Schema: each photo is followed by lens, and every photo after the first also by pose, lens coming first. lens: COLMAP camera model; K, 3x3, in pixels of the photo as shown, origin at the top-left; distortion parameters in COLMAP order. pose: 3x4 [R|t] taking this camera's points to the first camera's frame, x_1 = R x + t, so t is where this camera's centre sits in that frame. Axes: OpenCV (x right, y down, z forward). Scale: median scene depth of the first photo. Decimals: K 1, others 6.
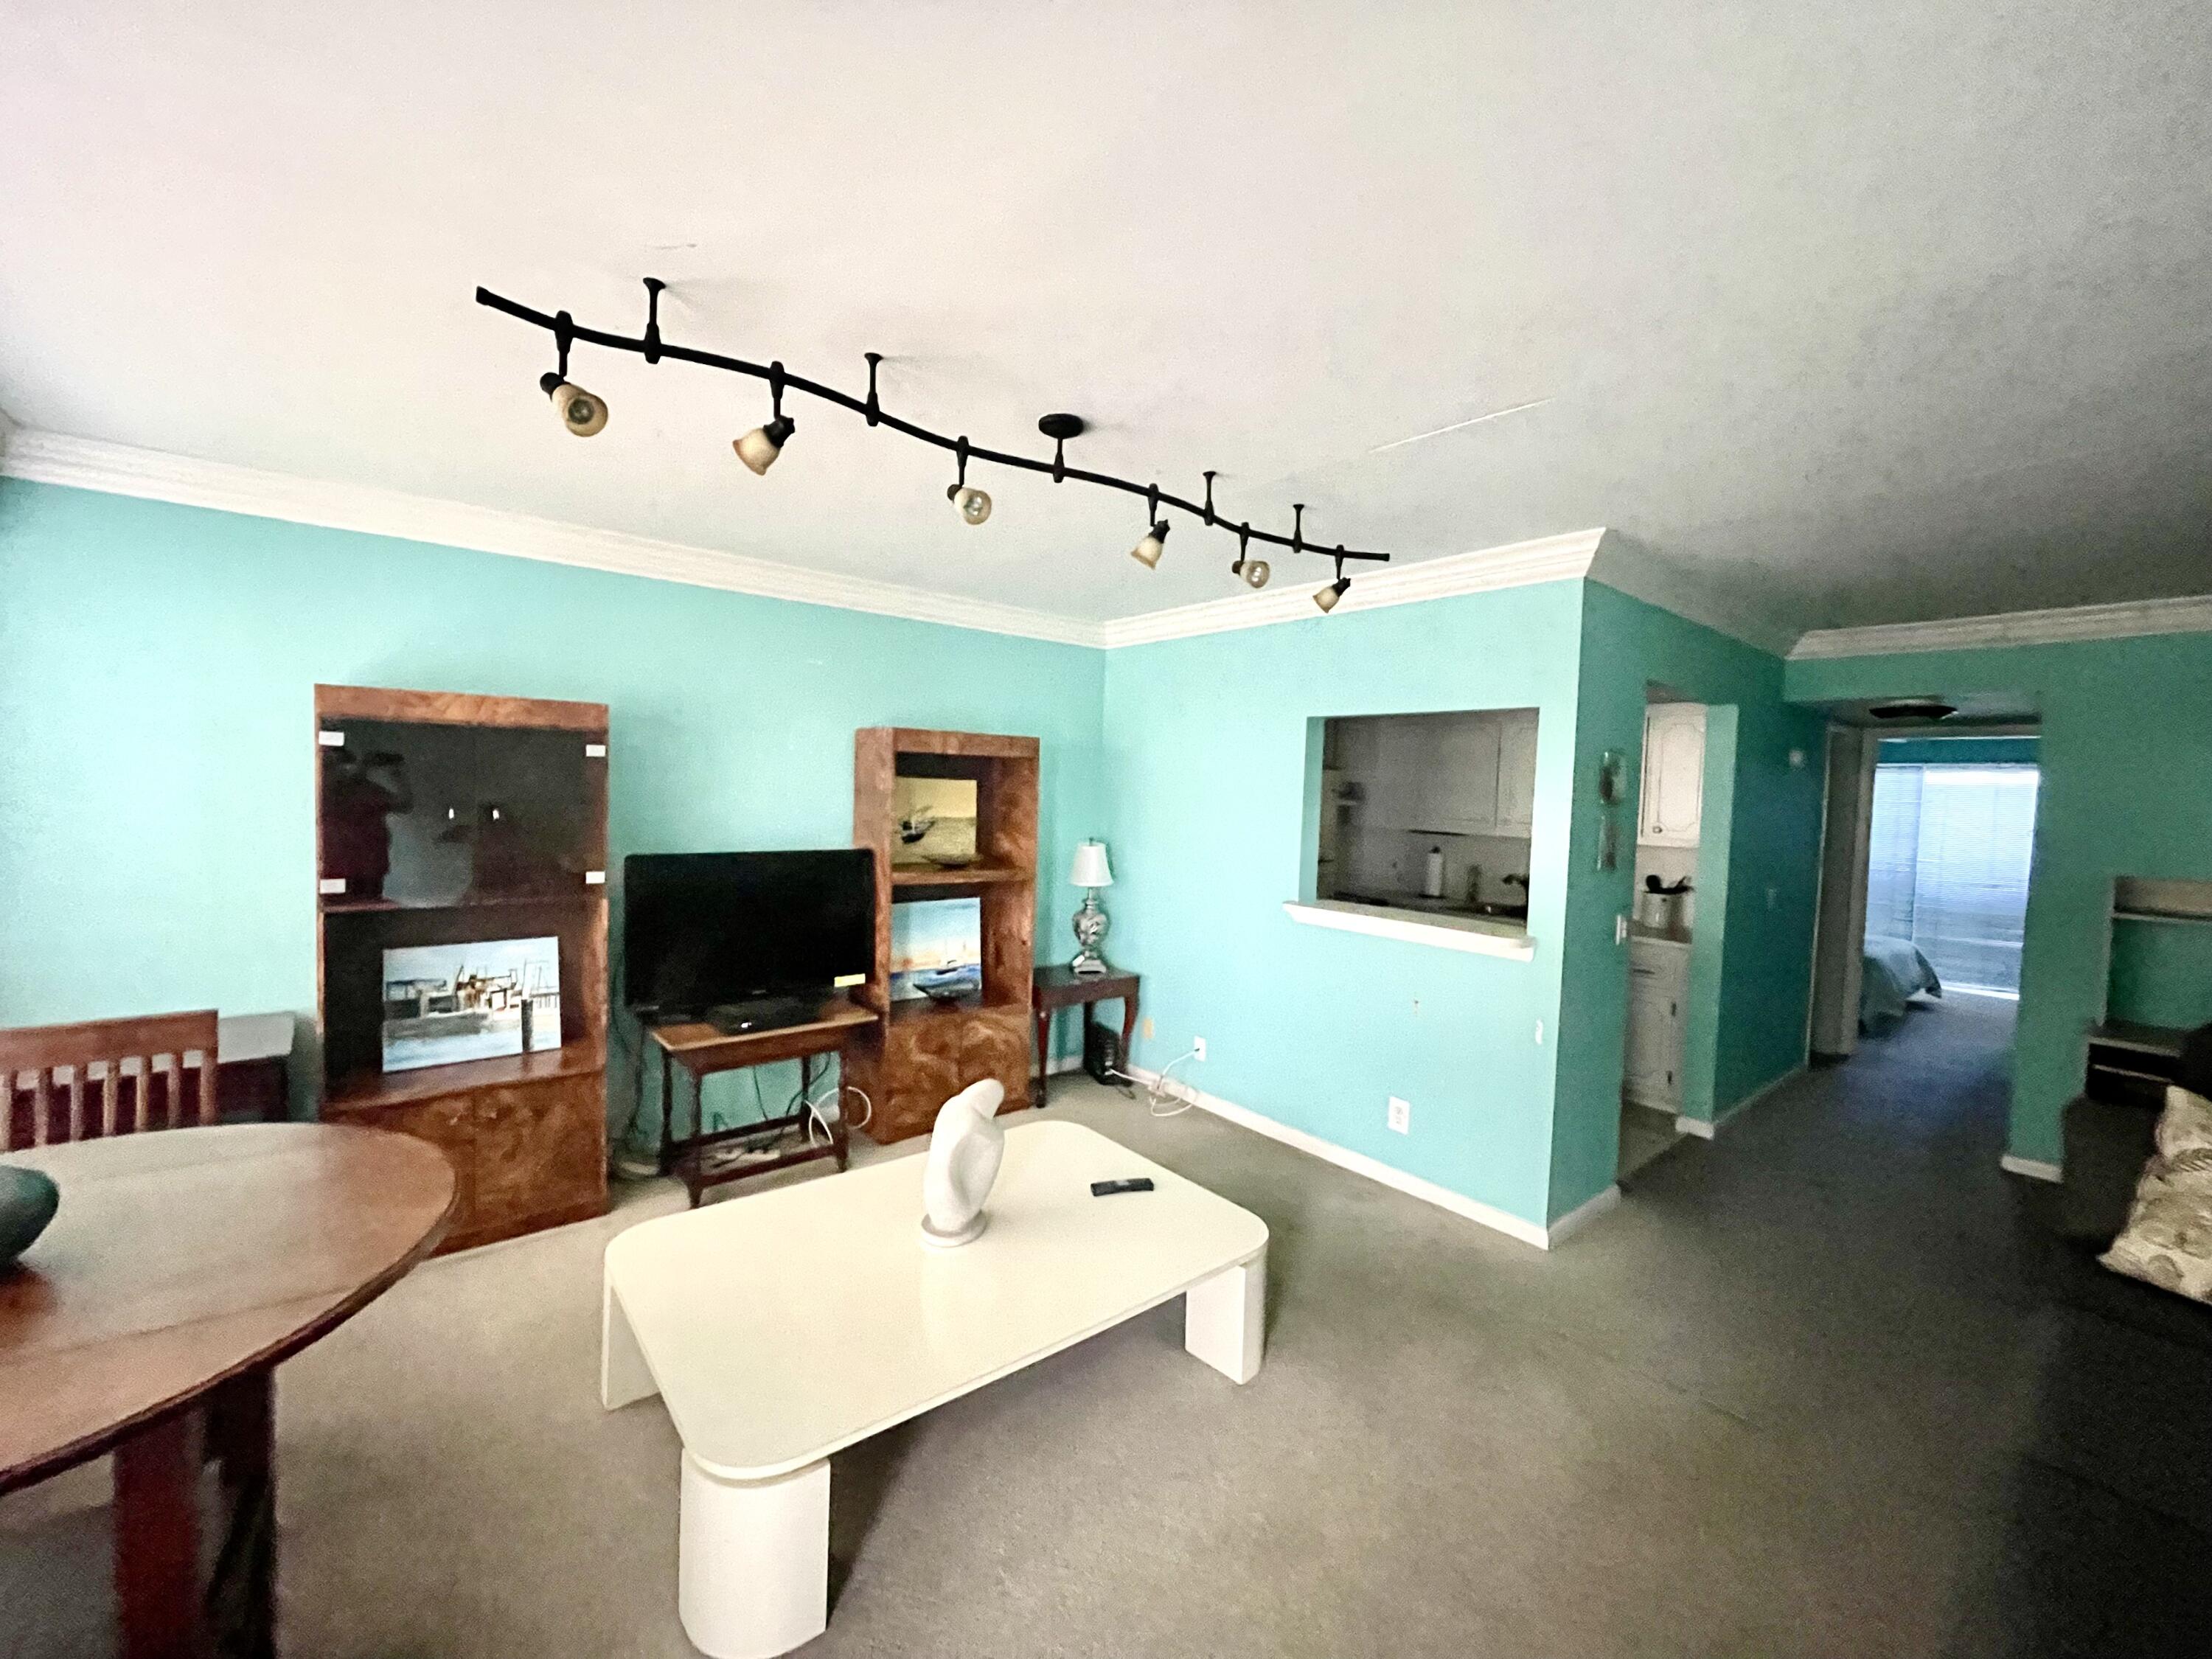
lens RADIAL K [[890.3, 0, 1107.6], [0, 890.3, 830.2], [0, 0, 1]] dist [-0.004099, 0.000322]
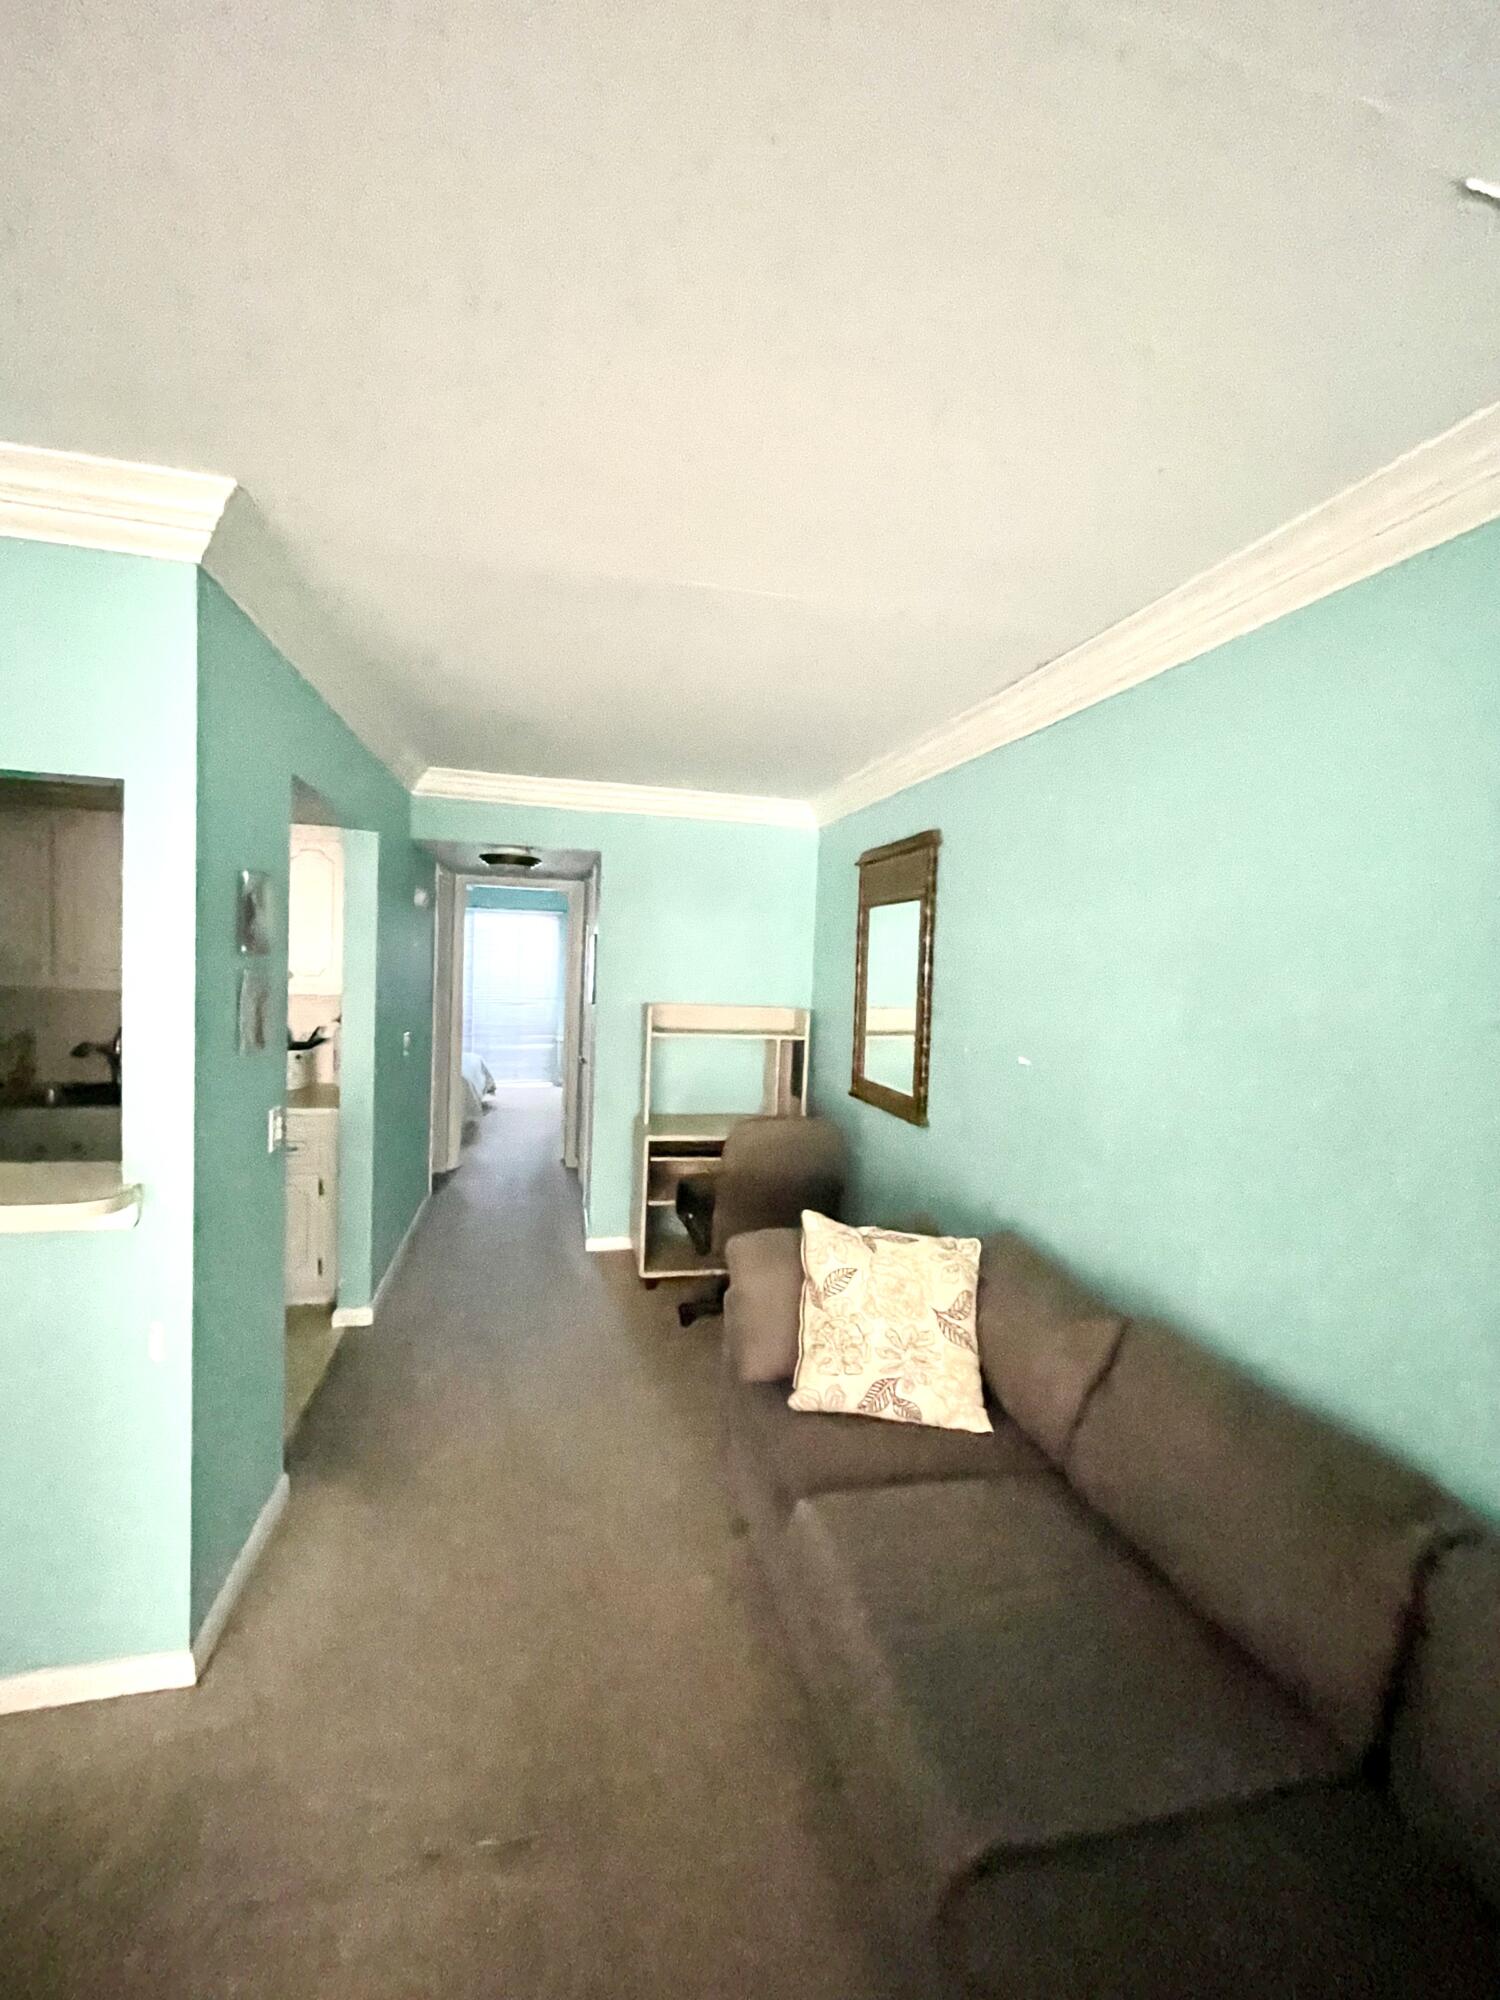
lens RADIAL K [[805.0, 0, 751.1], [0, 805.0, 1001.6], [0, 0, 1]] dist [-0.004099, 0.000322]
pose [[0.438805, -0.062906, 0.896378, 0.142766], [0.016966, 0.997949, 0.061729, -0.016599], [-0.898422, -0.011880, 0.438972, 0.303656]]
